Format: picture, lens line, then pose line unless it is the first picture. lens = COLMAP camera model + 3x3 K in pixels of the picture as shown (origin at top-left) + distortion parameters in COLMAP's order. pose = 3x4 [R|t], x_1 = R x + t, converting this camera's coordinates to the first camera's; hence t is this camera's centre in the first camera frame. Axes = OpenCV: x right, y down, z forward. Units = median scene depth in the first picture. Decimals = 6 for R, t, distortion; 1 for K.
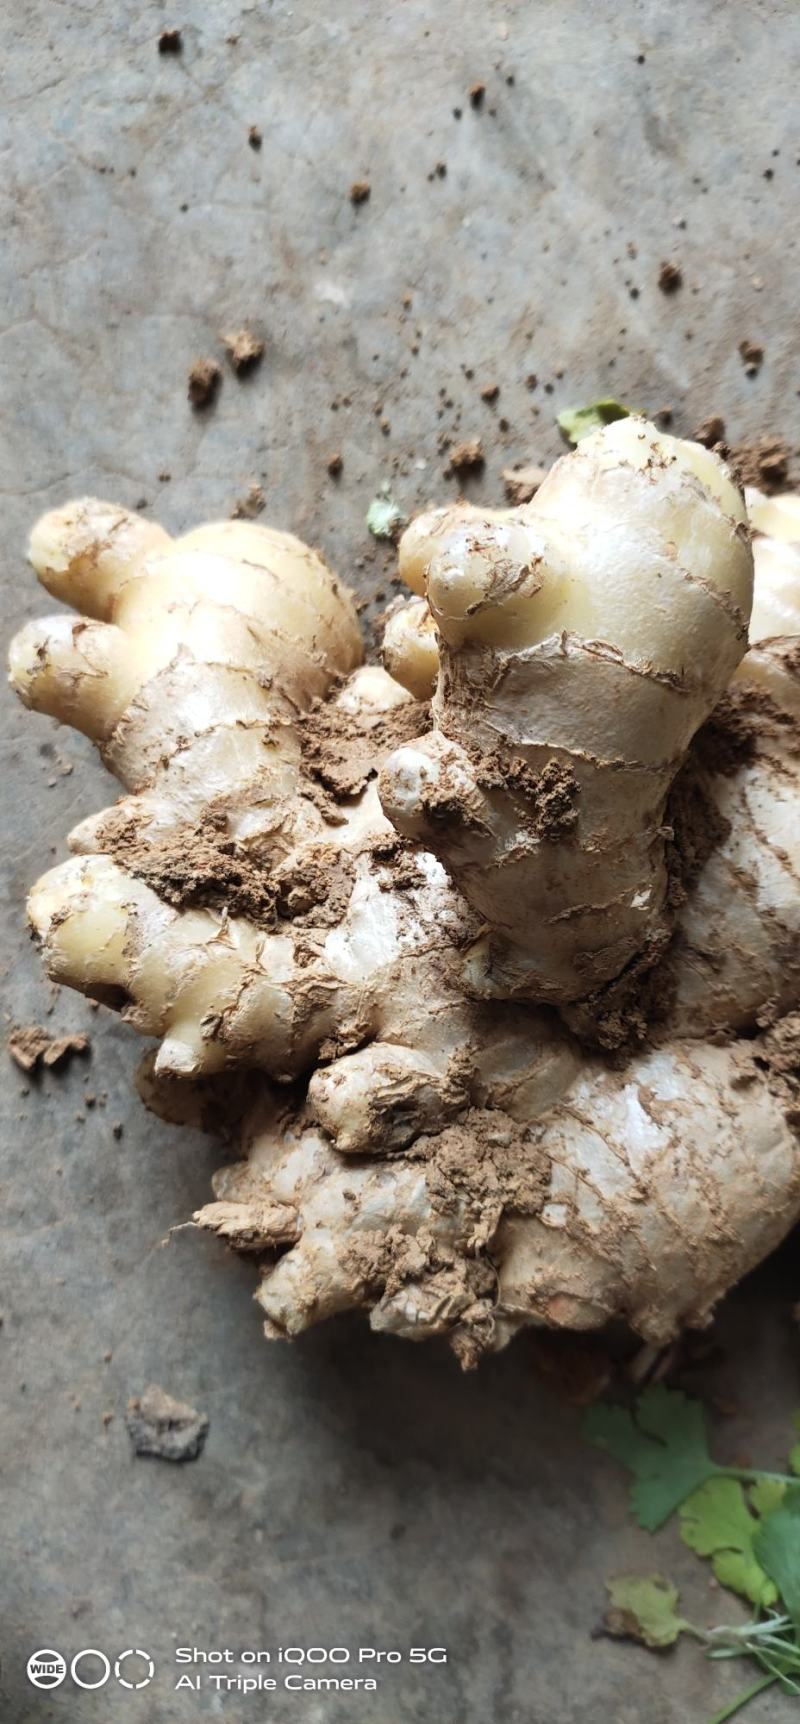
lens RADIAL K [[1456.3, 0, 398.1], [0, 1456.3, 868.6], [0, 0, 1]] dist [0.084292, -0.094796]
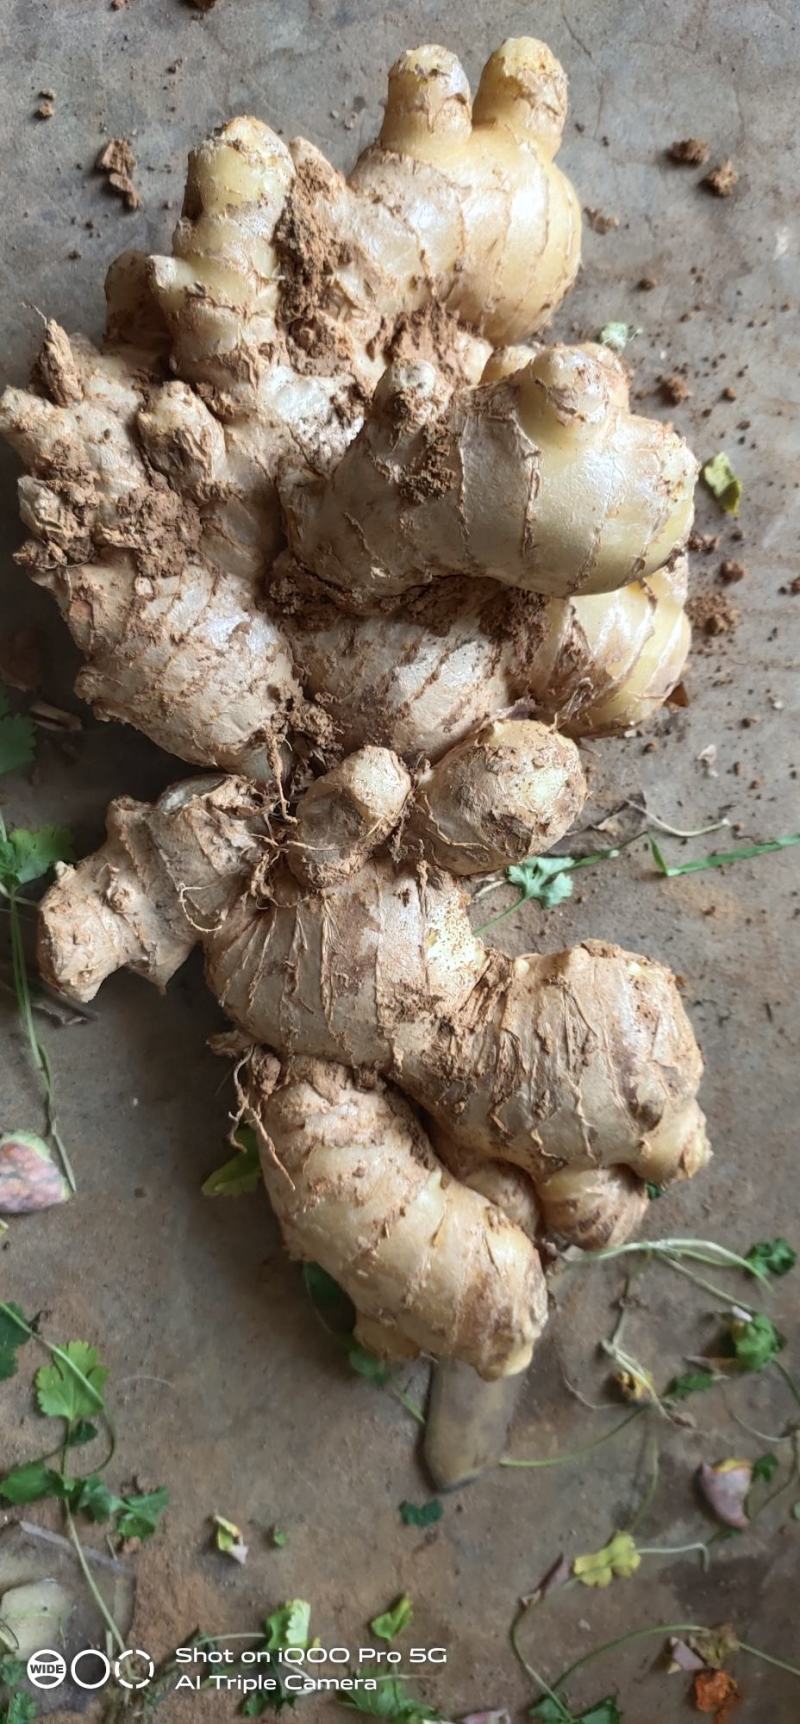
lens RADIAL K [[1456.3, 0, 396.6], [0, 1456.3, 878.4], [0, 0, 1]] dist [0.084292, -0.094796]
pose [[0.273866, 0.934870, 0.225867, 0.114310], [-0.960985, 0.275462, 0.025060, 0.044989], [-0.038790, -0.223918, 0.973836, -0.415177]]
